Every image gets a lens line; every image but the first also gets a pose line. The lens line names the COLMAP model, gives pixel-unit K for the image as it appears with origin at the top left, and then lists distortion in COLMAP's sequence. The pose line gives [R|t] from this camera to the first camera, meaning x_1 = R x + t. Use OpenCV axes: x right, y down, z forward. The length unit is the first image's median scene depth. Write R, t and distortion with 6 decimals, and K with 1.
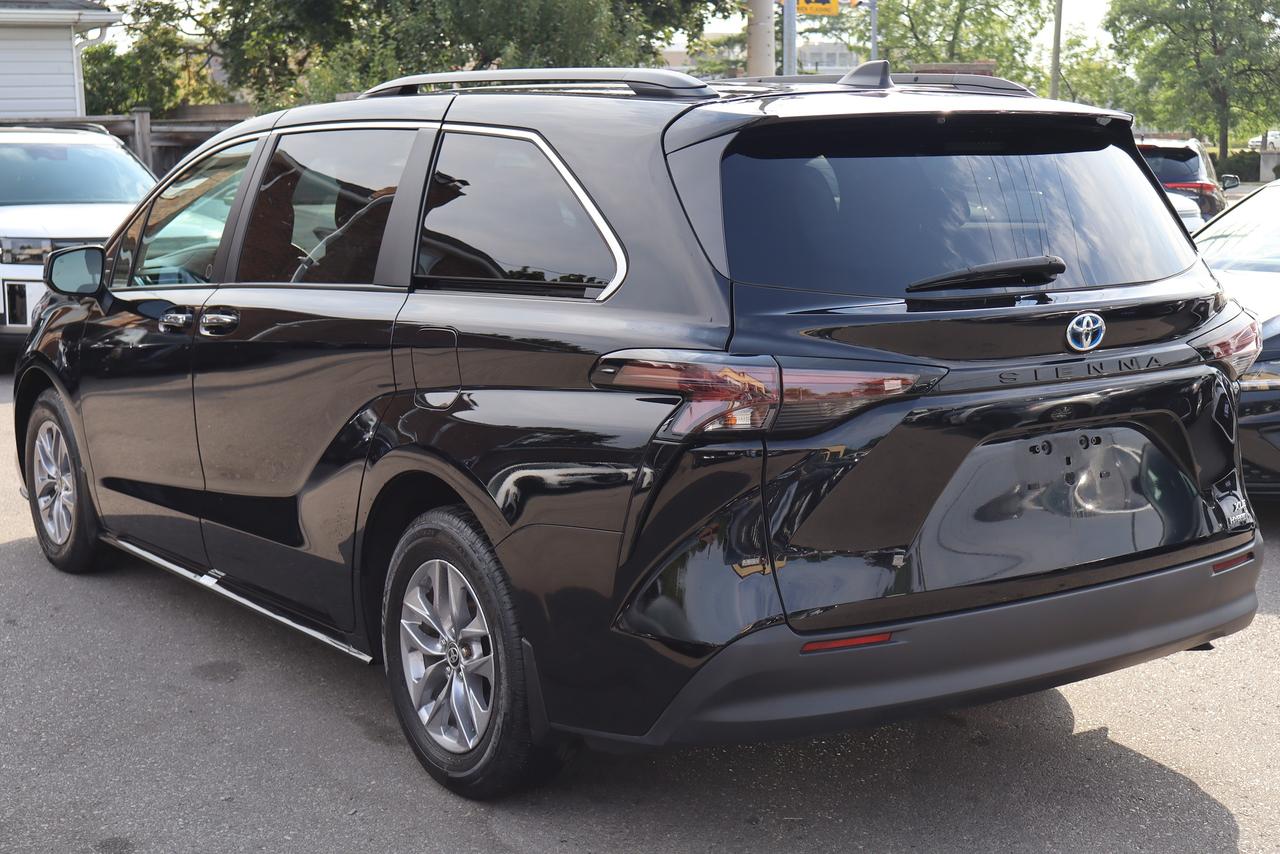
lens RADIAL K [[1920.8, 0, 640.0], [0, 1920.8, 427.0], [0, 0, 1]] dist [0.010743, 0.030962]
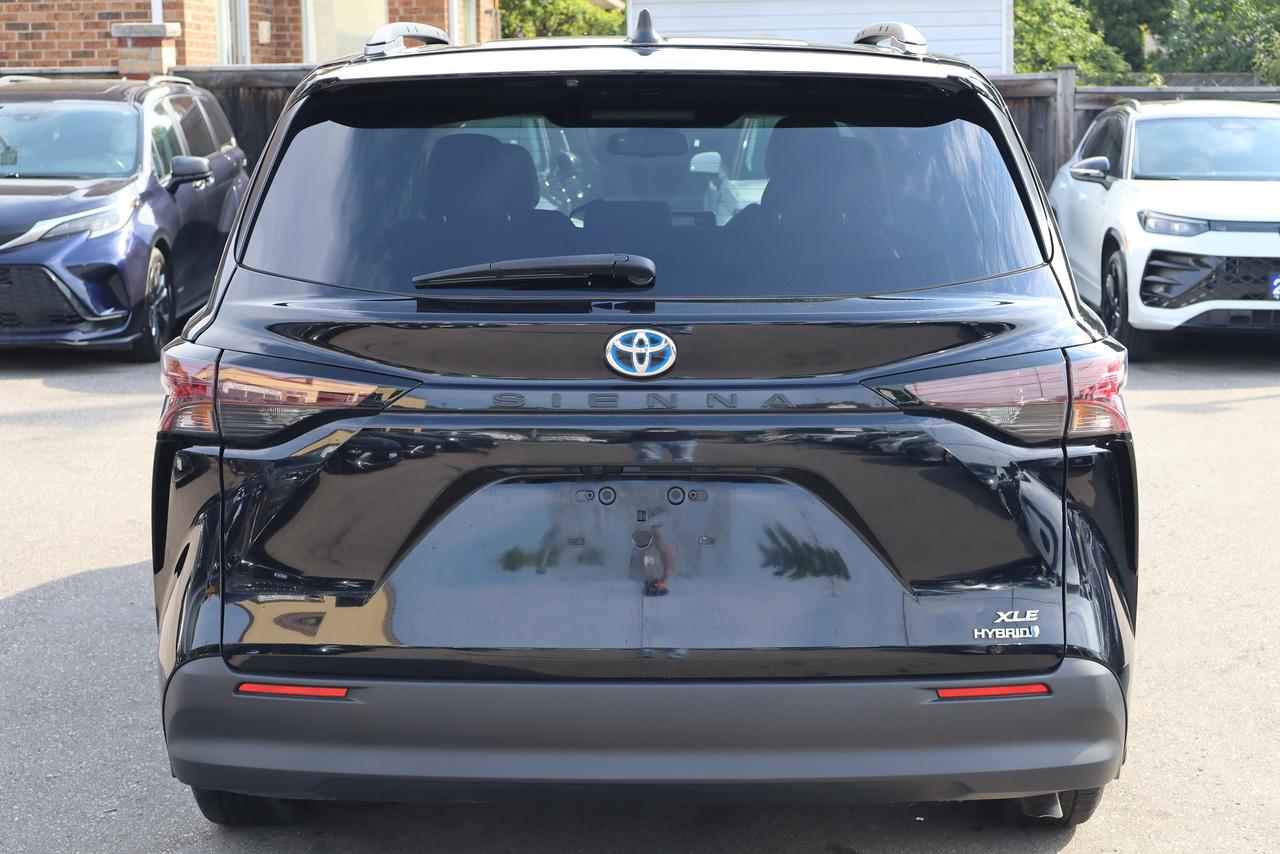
lens RADIAL K [[2319.5, 0, 640.0], [0, 2319.5, 427.0], [0, 0, 1]] dist [-0.009303, -0.094452]
pose [[0.818449, 0.093381, -0.566940, 0.770466], [-0.098616, 0.994893, 0.021505, -0.039784], [0.566053, 0.038309, 0.823478, 0.222849]]
